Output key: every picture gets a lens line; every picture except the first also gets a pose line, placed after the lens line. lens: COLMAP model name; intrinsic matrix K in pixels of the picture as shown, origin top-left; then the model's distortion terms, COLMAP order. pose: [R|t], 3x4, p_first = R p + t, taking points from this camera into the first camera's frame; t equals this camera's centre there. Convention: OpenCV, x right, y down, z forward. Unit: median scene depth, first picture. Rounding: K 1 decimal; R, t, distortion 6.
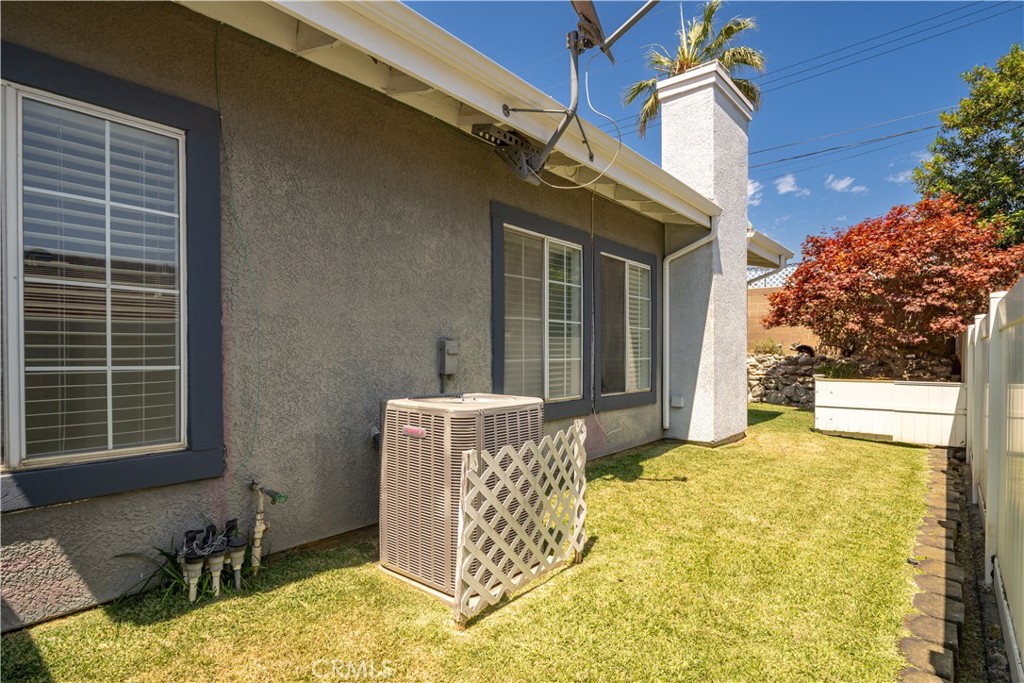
lens RADIAL K [[523.2, 0, 511.0], [0, 523.2, 361.9], [0, 0, 1]] dist [-0.019401, 0.000372]
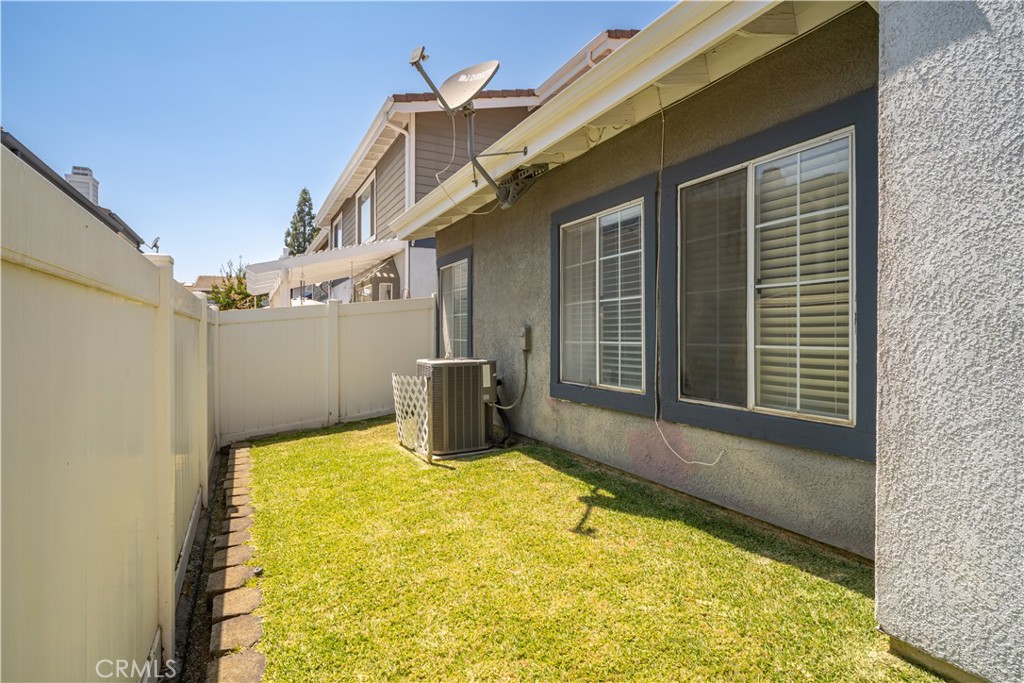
lens RADIAL K [[520.6, 0, 509.4], [0, 520.6, 341.8], [0, 0, 1]] dist [-0.000714, 0.000612]
pose [[-0.386210, 0.014641, -0.922295, 1.039859], [-0.011764, 0.999715, 0.020796, -0.024836], [0.922336, 0.018882, -0.385927, 1.259179]]
